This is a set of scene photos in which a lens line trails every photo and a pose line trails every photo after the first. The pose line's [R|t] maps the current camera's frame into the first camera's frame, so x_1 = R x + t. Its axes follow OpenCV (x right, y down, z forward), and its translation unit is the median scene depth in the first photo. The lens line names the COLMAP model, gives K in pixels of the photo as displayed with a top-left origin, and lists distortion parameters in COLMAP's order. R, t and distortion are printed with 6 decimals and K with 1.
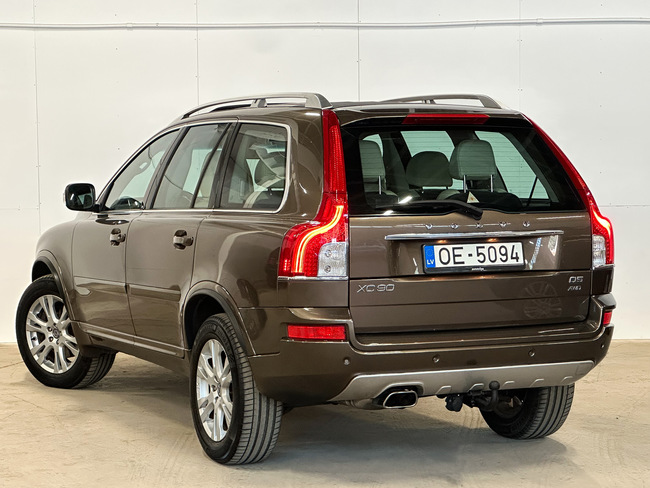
lens RADIAL K [[1814.3, 0, 324.6], [0, 1814.3, 289.0], [0, 0, 1]] dist [-0.034807, -0.110661]
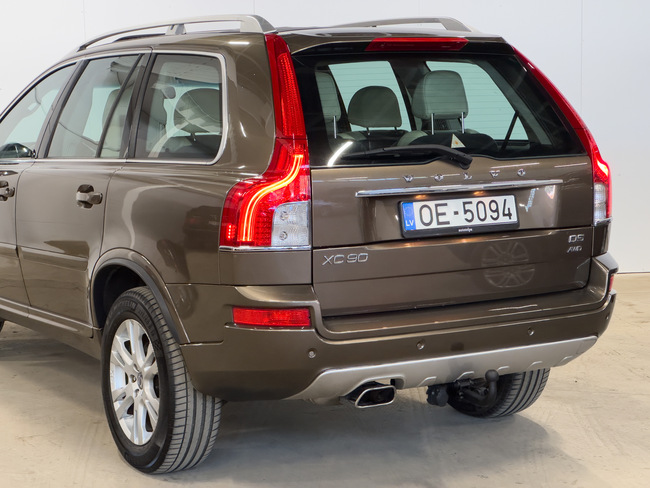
lens RADIAL K [[1449.0, 0, 325.0], [0, 1449.0, 244.0], [0, 0, 1]] dist [0.114015, 0.808651]
pose [[0.994037, -0.022908, 0.106608, -0.045278], [0.020056, 0.999414, 0.027749, -0.023257], [-0.107181, -0.025446, 0.993914, 0.355296]]
